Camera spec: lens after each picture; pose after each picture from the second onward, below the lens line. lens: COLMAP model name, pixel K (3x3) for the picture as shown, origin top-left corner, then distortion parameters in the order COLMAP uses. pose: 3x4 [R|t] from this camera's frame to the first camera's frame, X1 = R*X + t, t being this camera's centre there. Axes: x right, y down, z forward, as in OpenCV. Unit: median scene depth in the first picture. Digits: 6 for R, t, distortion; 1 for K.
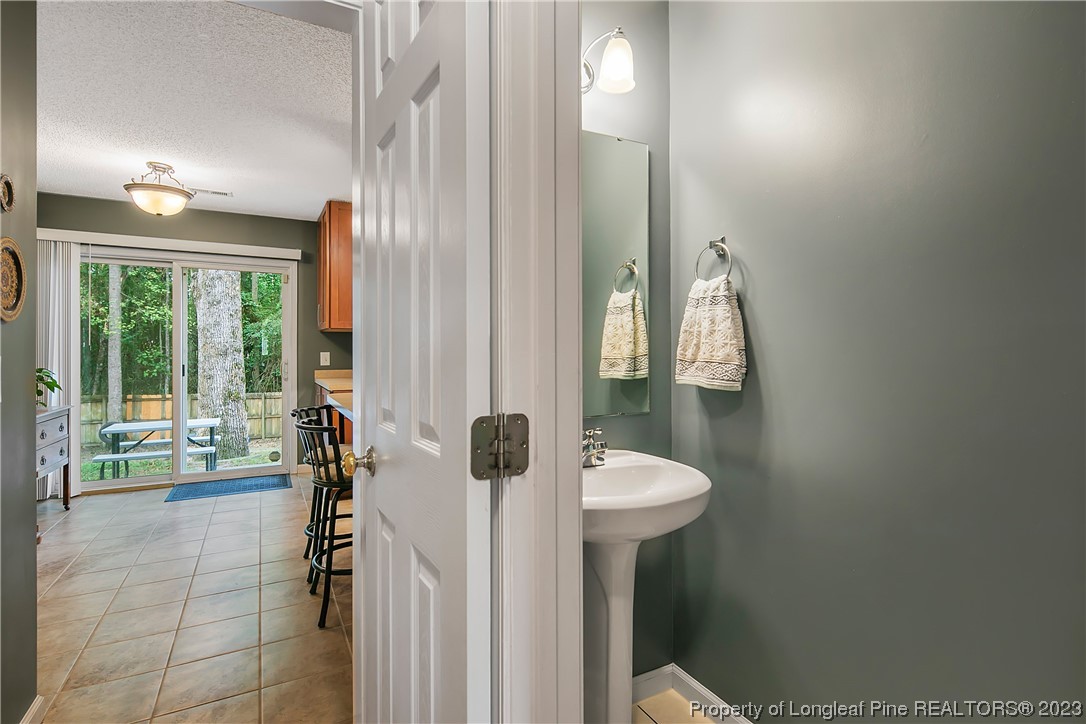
lens RADIAL K [[527.0, 0, 544.3], [0, 527.0, 351.3], [0, 0, 1]] dist [0.001197, -0.000260]
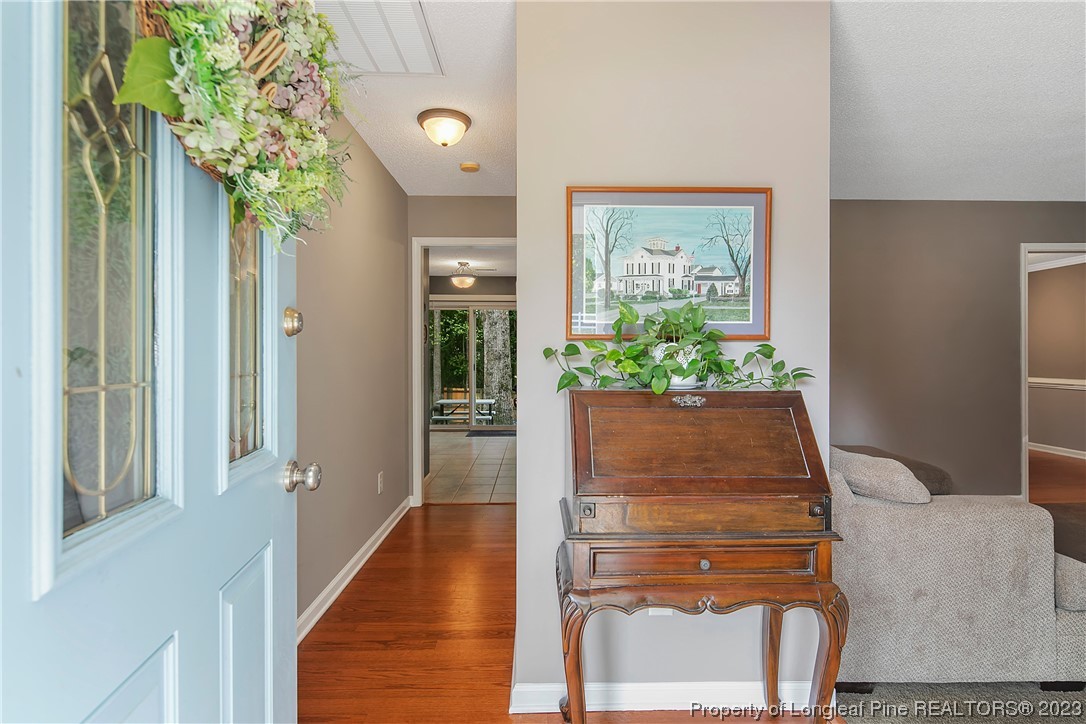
lens RADIAL K [[527.0, 0, 544.3], [0, 527.0, 351.3], [0, 0, 1]] dist [0.001197, -0.000260]
pose [[0.888460, -0.006580, -0.458907, 0.179587], [0.002944, 0.999958, -0.008640, -0.001690], [0.458944, 0.006325, 0.888443, -0.247370]]
